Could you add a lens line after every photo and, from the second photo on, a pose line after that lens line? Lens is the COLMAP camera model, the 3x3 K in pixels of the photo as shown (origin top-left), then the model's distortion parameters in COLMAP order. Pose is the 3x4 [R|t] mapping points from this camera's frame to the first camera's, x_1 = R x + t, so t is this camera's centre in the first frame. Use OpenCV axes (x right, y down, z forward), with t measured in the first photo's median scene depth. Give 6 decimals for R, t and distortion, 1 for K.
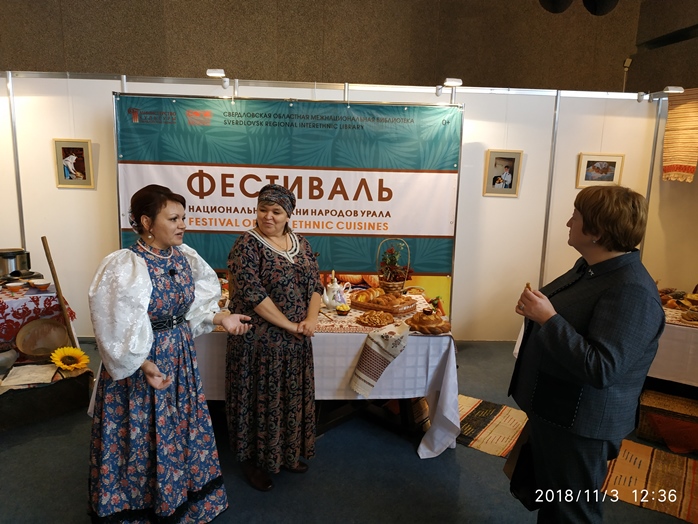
lens RADIAL K [[502.3, 0, 347.3], [0, 502.3, 269.9], [0, 0, 1]] dist [0.027982, -0.051577]
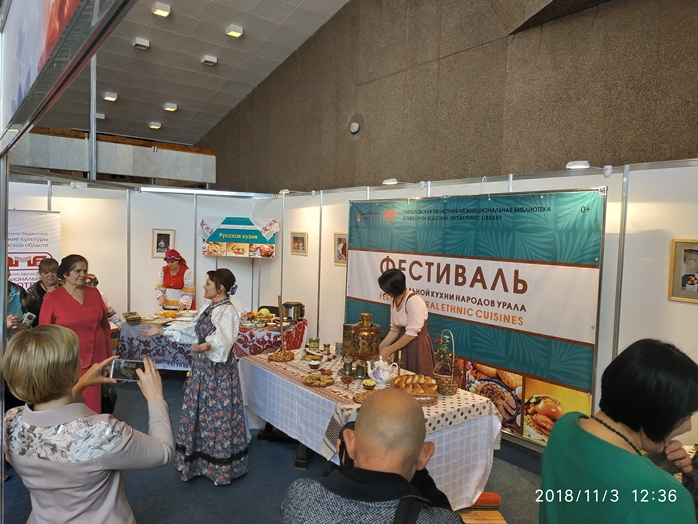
lens RADIAL K [[502.3, 0, 348.0], [0, 502.3, 261.2], [0, 0, 1]] dist [0.027982, -0.051577]
pose [[0.583234, 0.036335, -0.811491, 0.650886], [-0.164812, 0.983514, -0.074416, -0.074870], [0.795409, 0.177146, 0.579607, 0.197316]]
